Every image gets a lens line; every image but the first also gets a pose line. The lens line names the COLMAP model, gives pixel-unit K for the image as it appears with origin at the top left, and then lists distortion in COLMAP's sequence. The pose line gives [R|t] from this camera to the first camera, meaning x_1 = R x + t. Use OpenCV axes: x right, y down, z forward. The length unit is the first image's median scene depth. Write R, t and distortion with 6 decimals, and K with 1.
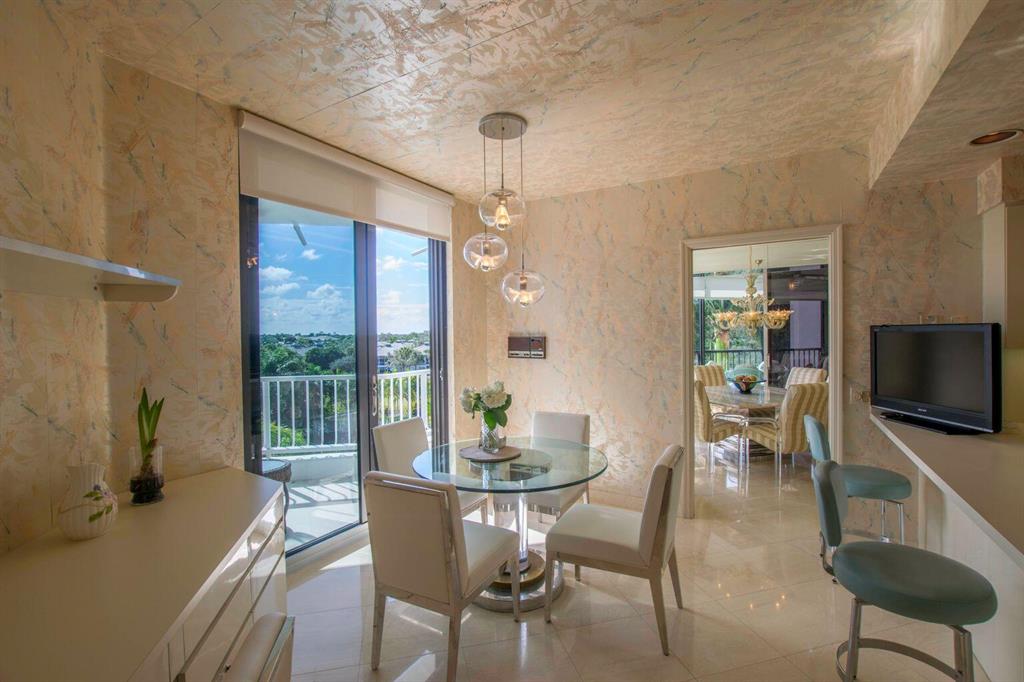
lens RADIAL K [[454.9, 0, 511.6], [0, 454.9, 338.8], [0, 0, 1]] dist [-0.024028, 0.000906]
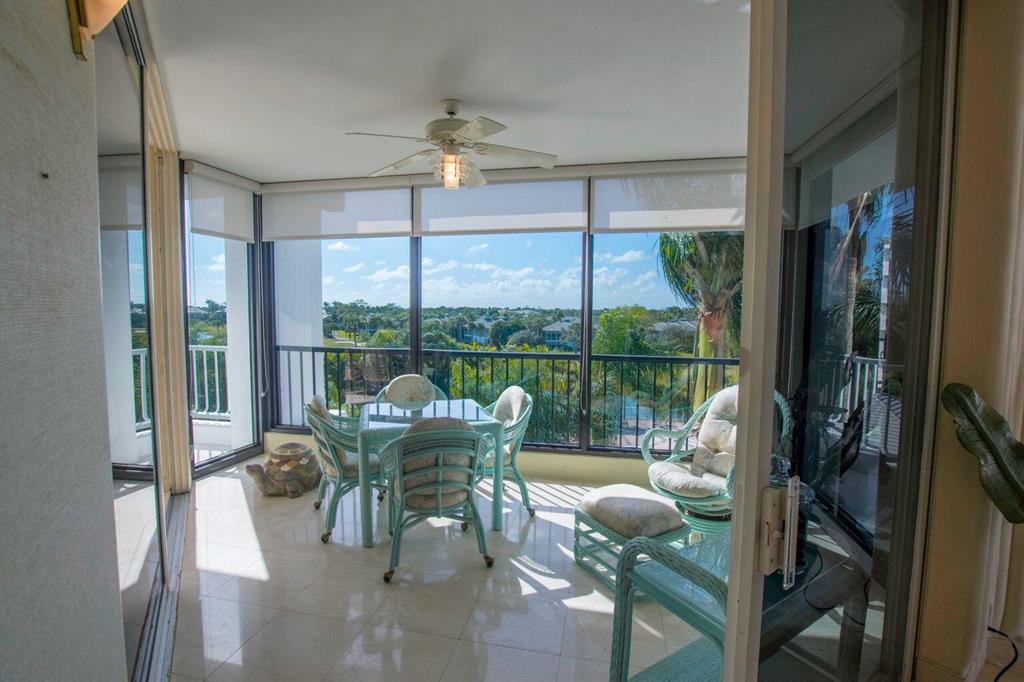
lens RADIAL K [[454.9, 0, 513.4], [0, 454.9, 342.5], [0, 0, 1]] dist [-0.024028, 0.000906]
pose [[0.906997, 0.052044, -0.417908, 1.509197], [-0.026534, 0.997425, 0.066628, -0.035053], [0.420300, -0.049343, 0.906043, 0.862244]]
